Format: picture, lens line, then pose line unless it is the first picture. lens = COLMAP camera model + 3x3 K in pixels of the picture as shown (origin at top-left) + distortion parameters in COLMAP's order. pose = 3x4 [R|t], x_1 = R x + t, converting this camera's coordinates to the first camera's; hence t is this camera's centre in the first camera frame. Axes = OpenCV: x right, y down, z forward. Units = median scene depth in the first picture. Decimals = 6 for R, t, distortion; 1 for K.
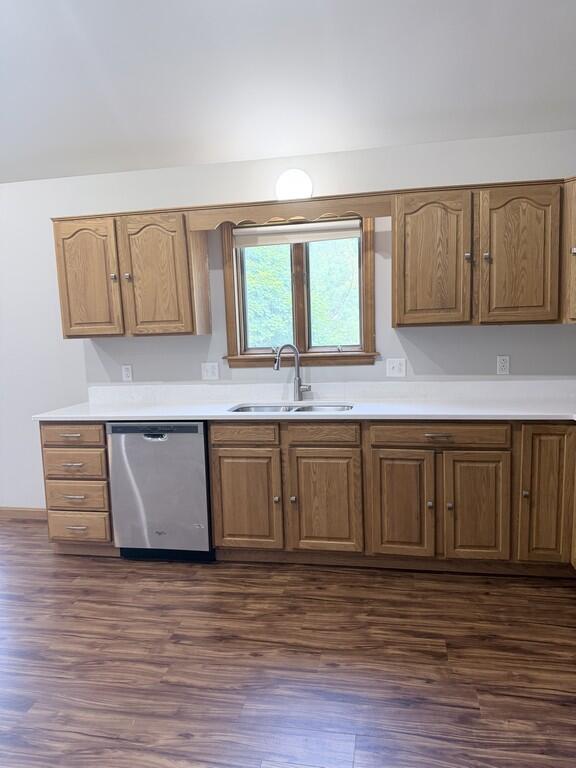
lens RADIAL K [[535.7, 0, 284.2], [0, 535.7, 391.1], [0, 0, 1]] dist [0.055690, -0.074938]
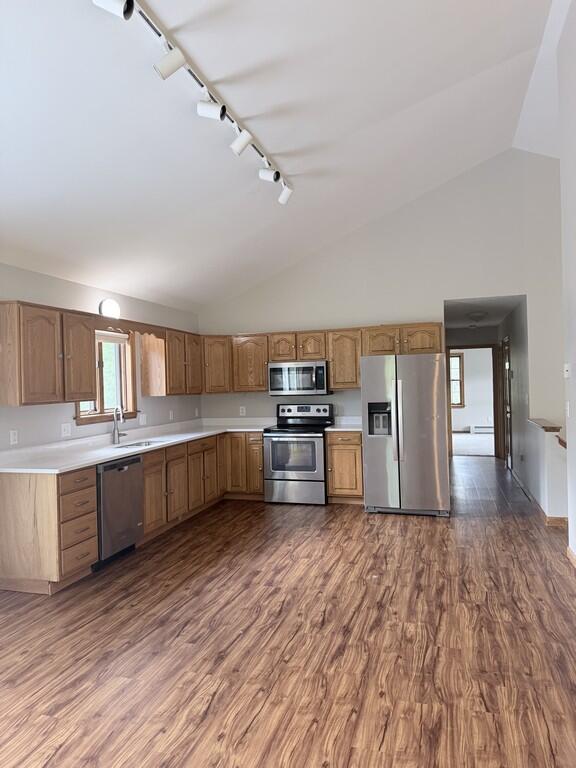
lens RADIAL K [[535.7, 0, 282.6], [0, 535.7, 384.9], [0, 0, 1]] dist [0.055690, -0.074938]
pose [[0.113714, 0.025502, 0.993186, -1.849390], [0.151185, 0.987584, -0.042668, -0.011650], [-0.981943, 0.155006, 0.108447, 0.423103]]
